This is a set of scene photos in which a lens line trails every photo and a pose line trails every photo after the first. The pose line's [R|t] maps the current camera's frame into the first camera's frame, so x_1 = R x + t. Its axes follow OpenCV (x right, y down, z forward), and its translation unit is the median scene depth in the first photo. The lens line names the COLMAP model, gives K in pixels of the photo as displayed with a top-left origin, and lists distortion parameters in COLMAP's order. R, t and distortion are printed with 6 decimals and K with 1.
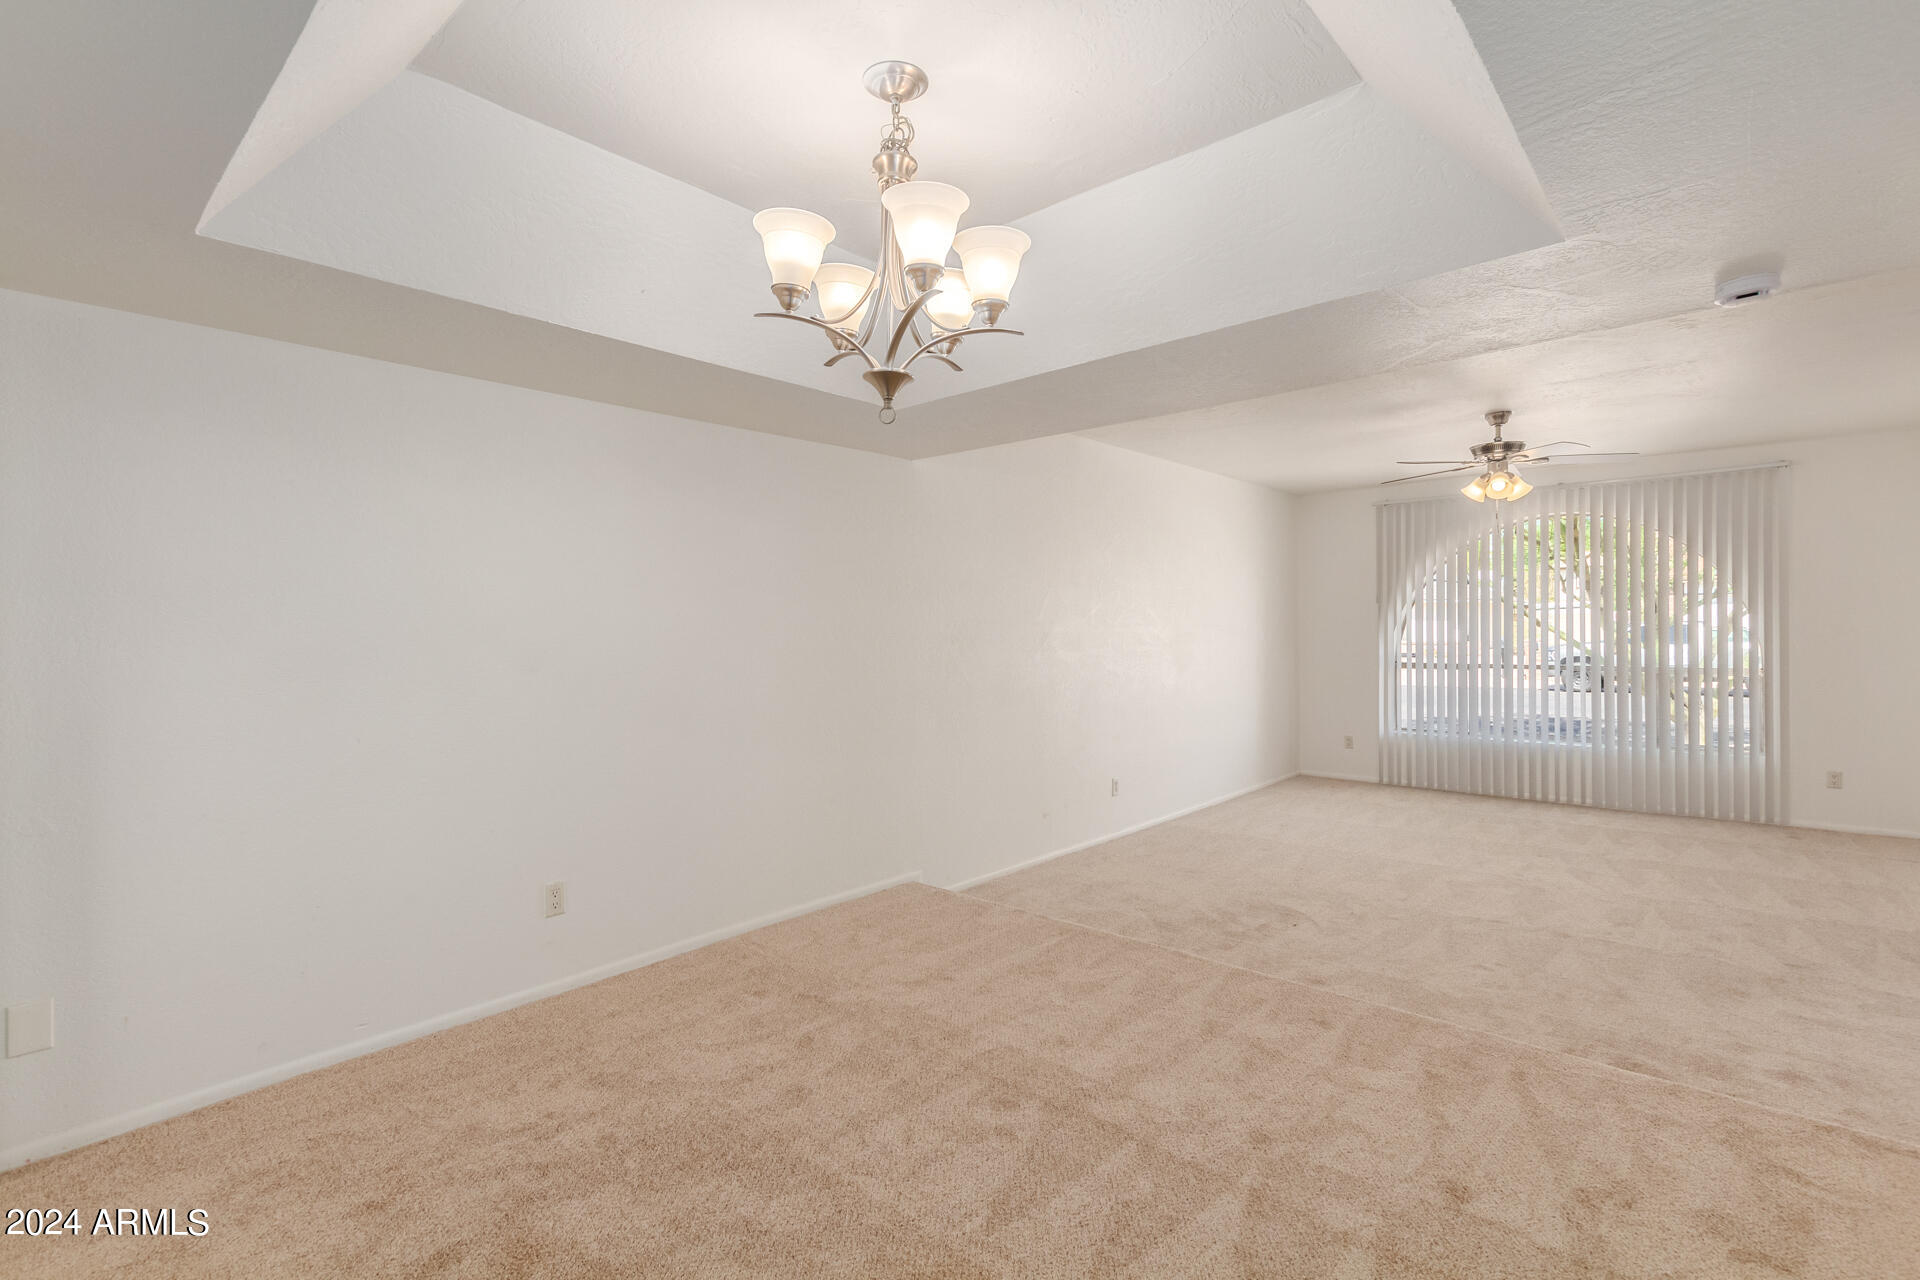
lens RADIAL K [[888.1, 0, 961.3], [0, 888.1, 634.9], [0, 0, 1]] dist [-0.000316, -0.001797]
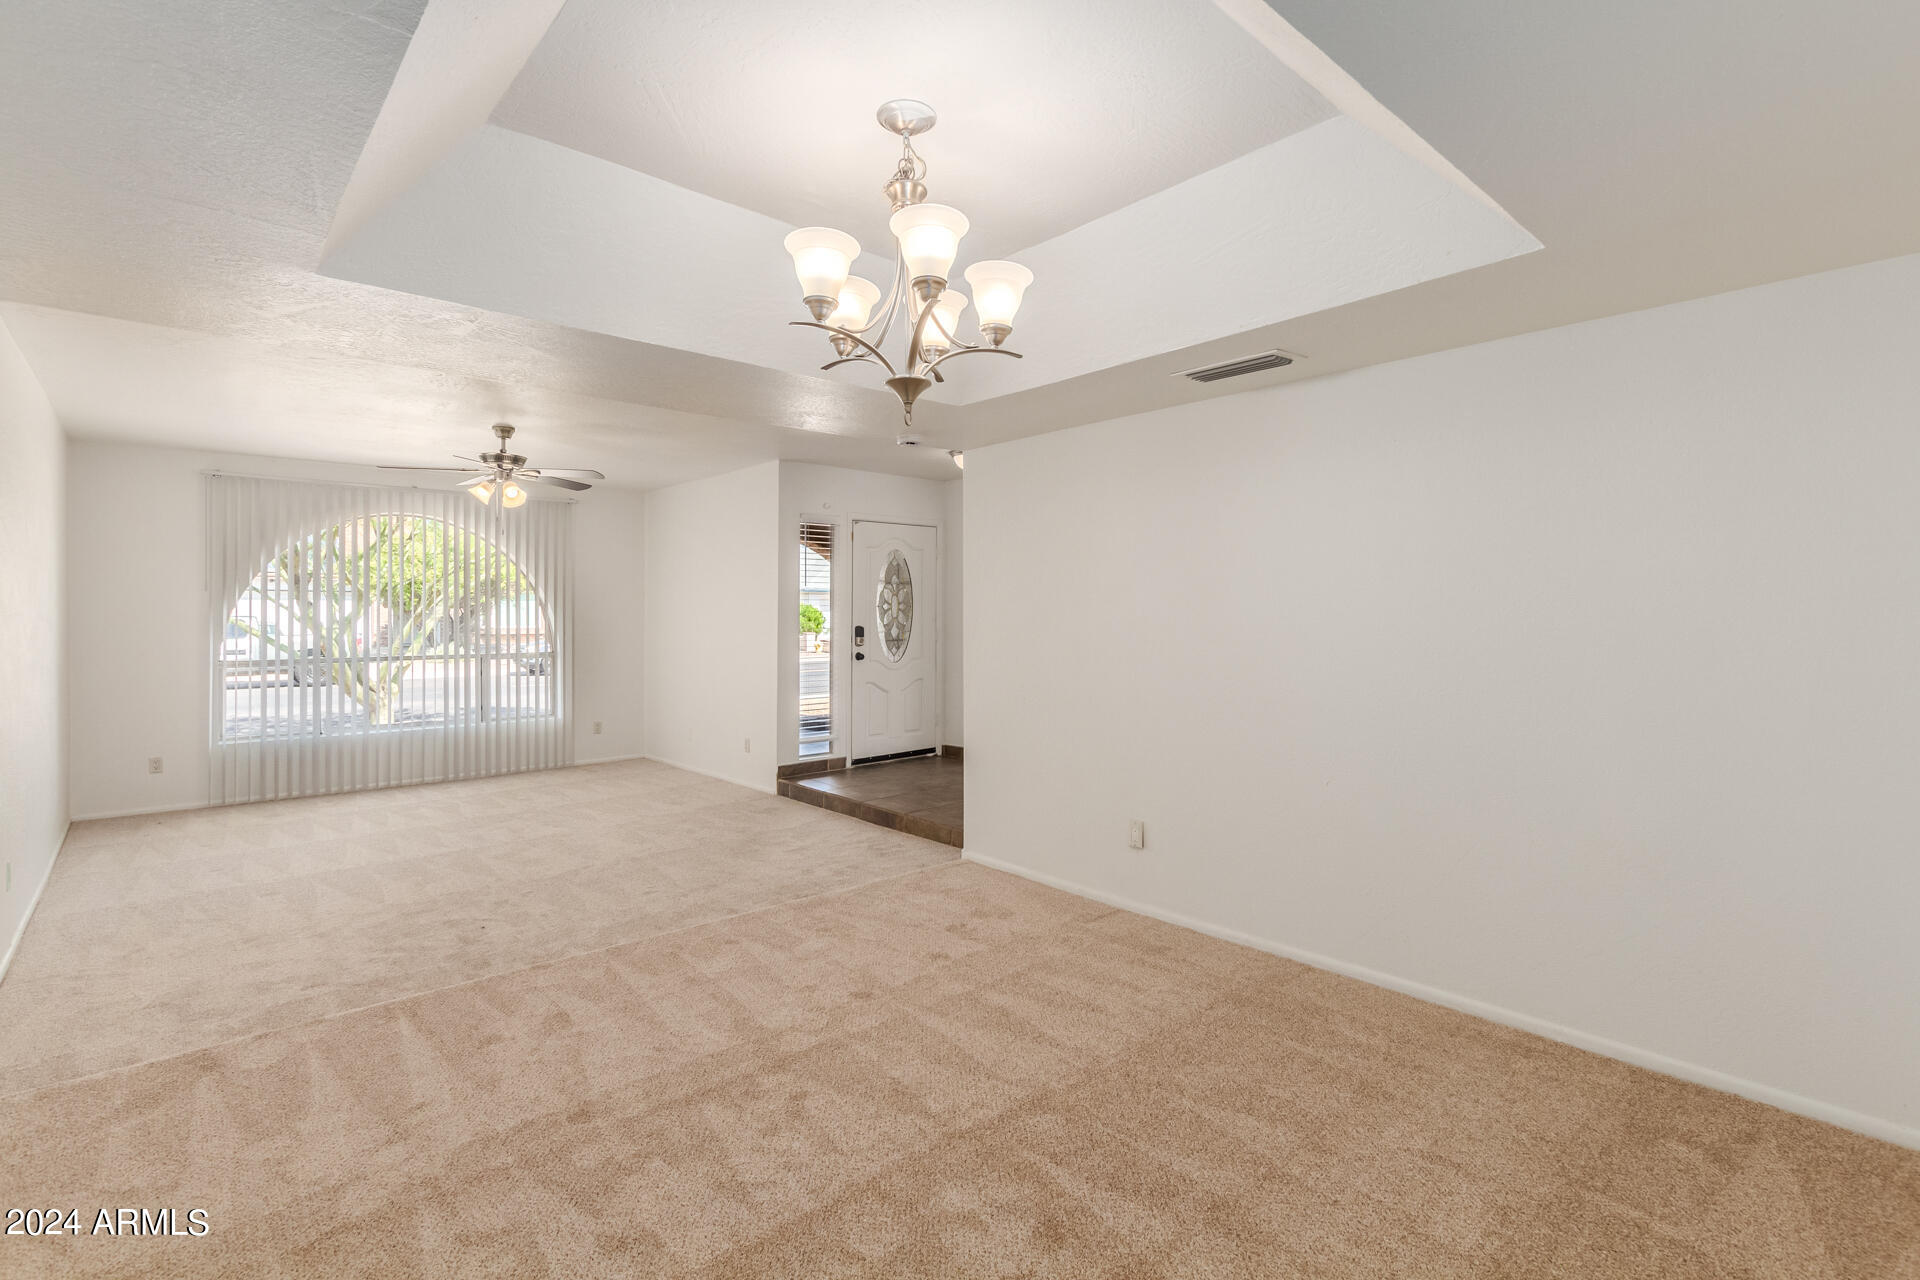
lens RADIAL K [[888.1, 0, 961.4], [0, 888.1, 625.3], [0, 0, 1]] dist [-0.000316, -0.001797]
pose [[0.096972, -0.003426, 0.995281, -0.592510], [0.009247, 0.999954, 0.002542, 0.001048], [-0.995244, 0.008957, 0.096999, 0.427673]]
